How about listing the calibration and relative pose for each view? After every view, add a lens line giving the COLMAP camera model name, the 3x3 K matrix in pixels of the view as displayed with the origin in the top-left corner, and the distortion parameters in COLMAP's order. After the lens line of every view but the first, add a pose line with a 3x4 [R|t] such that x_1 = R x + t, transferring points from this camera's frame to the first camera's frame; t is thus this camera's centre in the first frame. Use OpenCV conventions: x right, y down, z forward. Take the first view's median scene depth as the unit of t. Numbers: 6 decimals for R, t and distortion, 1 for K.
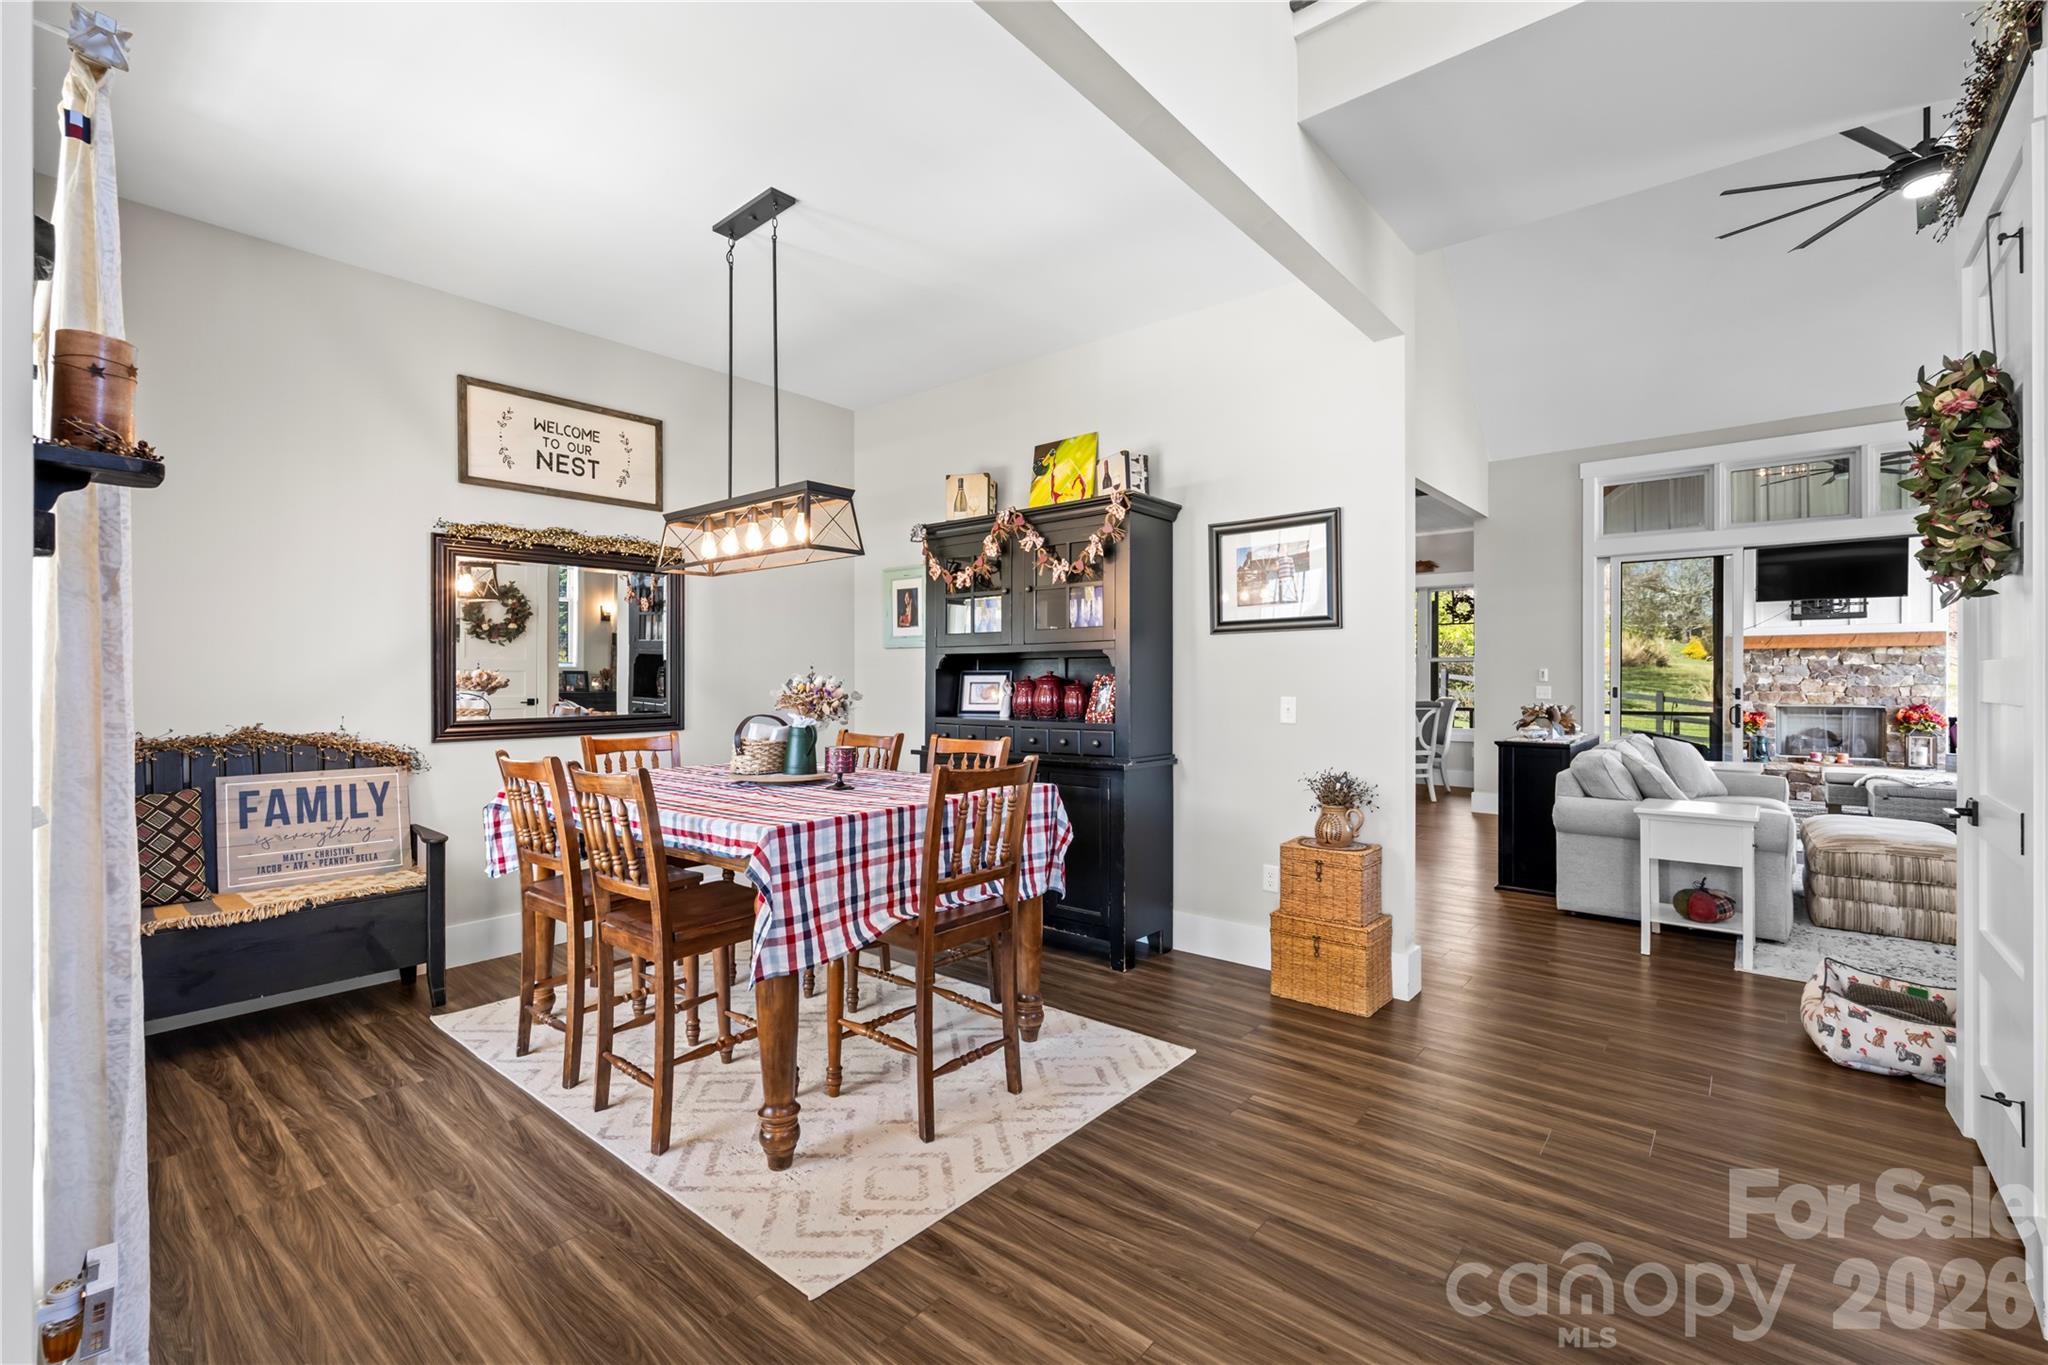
lens RADIAL K [[888.6, 0, 1023.2], [0, 888.6, 678.2], [0, 0, 1]] dist [0.001000, 0.000253]
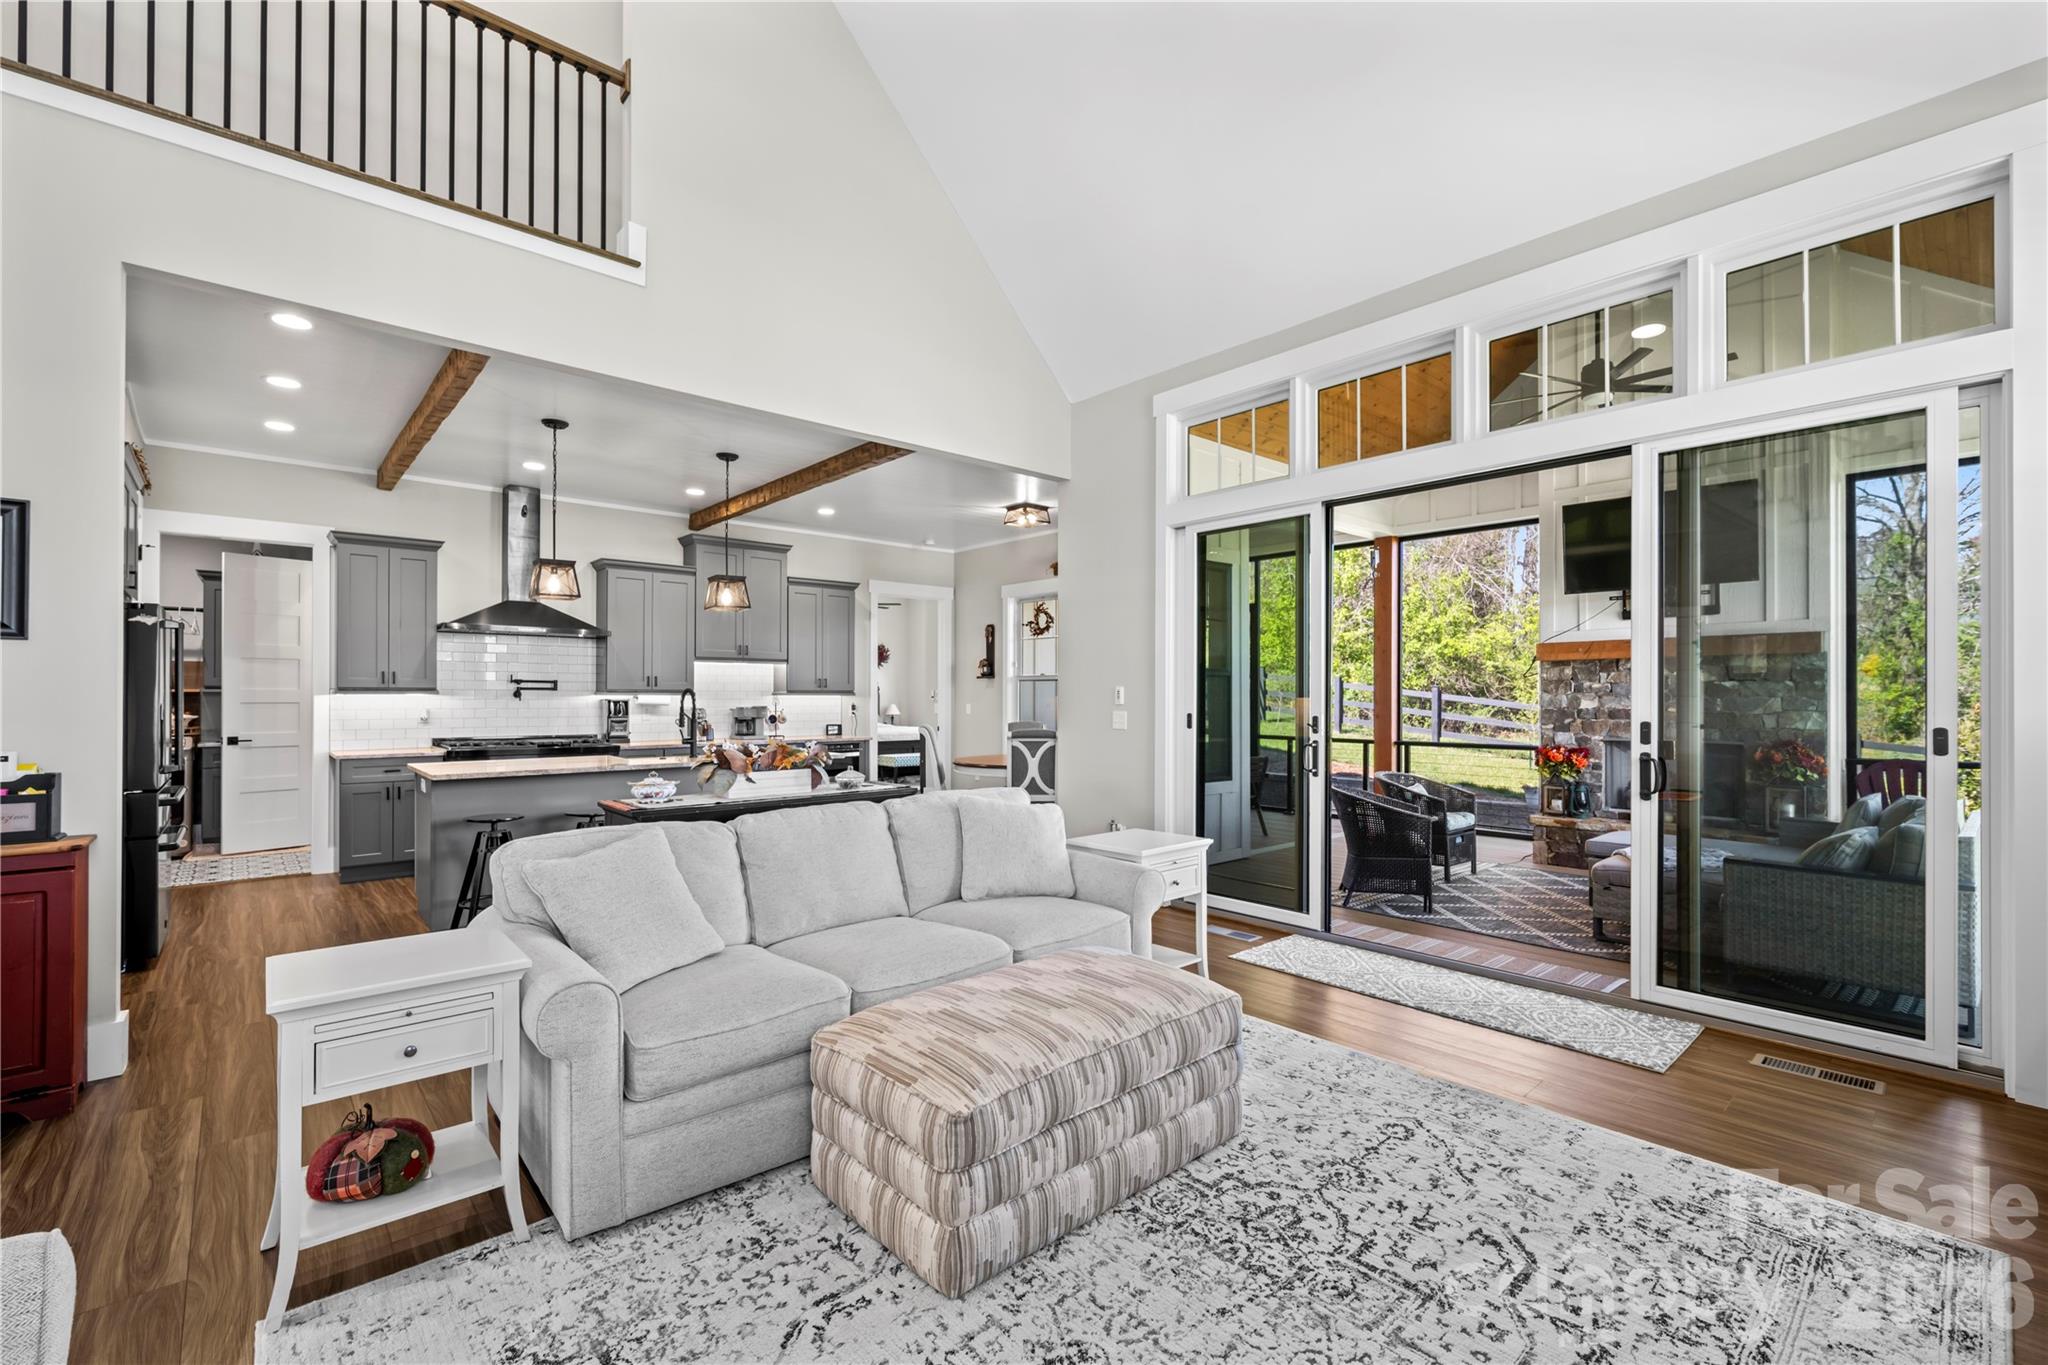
lens RADIAL K [[888.6, 0, 1021.7], [0, 888.6, 691.4], [0, 0, 1]] dist [0.001000, 0.000253]
pose [[0.988977, 0.000328, -0.148066, 0.527331], [-0.001368, 0.999975, -0.006918, -0.001963], [0.148060, 0.007044, 0.988953, 0.243705]]
